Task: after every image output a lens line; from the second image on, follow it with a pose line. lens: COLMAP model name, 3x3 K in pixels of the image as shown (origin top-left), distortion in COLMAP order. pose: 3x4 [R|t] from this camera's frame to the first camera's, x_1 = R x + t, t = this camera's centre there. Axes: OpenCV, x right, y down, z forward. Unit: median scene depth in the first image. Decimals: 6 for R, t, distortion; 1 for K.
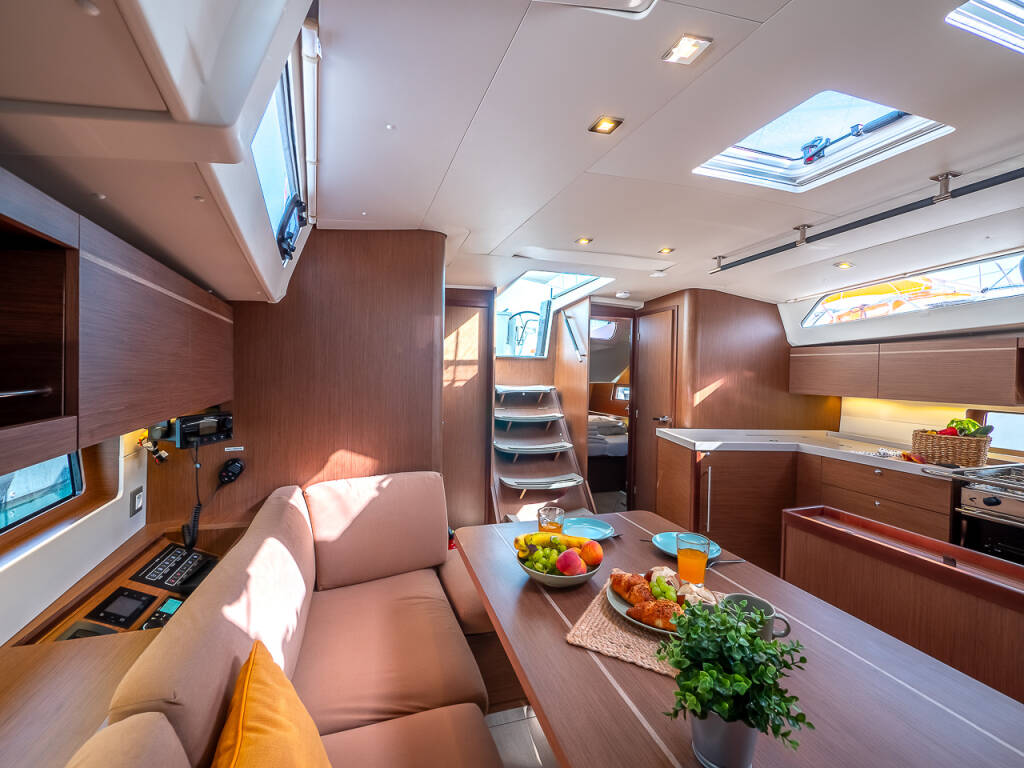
lens RADIAL K [[431.5, 0, 509.3], [0, 431.5, 378.4], [0, 0, 1]] dist [-0.003664, -0.000098]
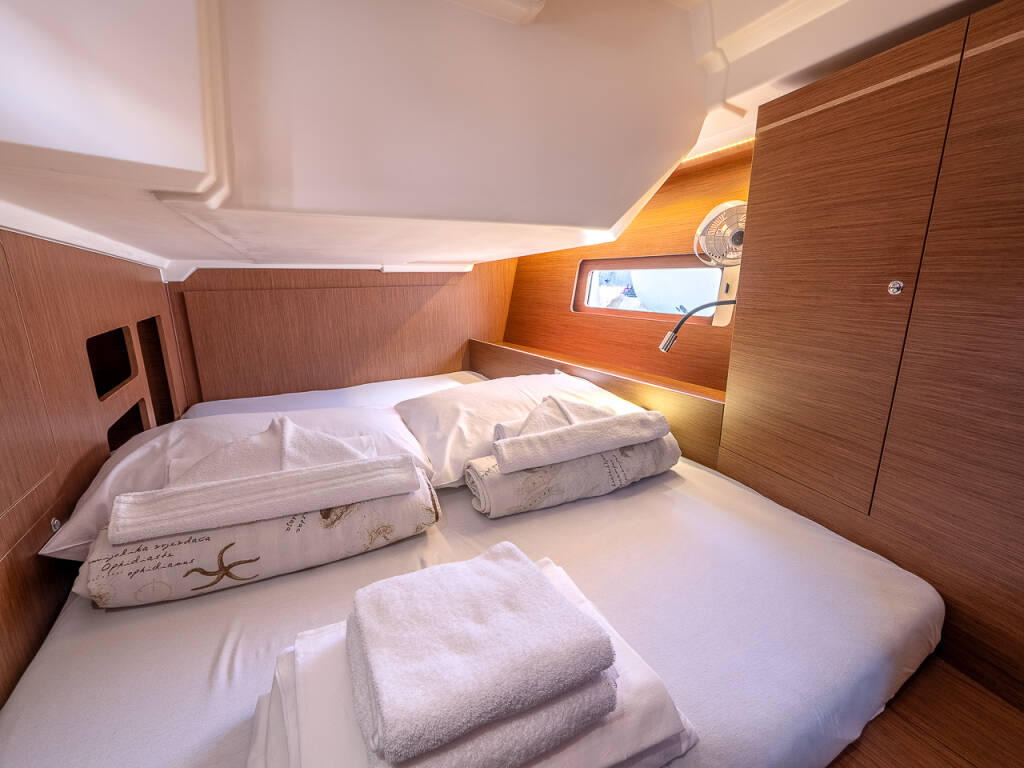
lens RADIAL K [[431.5, 0, 509.3], [0, 431.5, 378.4], [0, 0, 1]] dist [-0.003664, -0.000098]
pose [[0.980875, -0.069476, 0.181818, 0.241885], [0.028558, 0.975386, 0.218649, 0.050187], [-0.192533, -0.209275, 0.958715, 1.304770]]
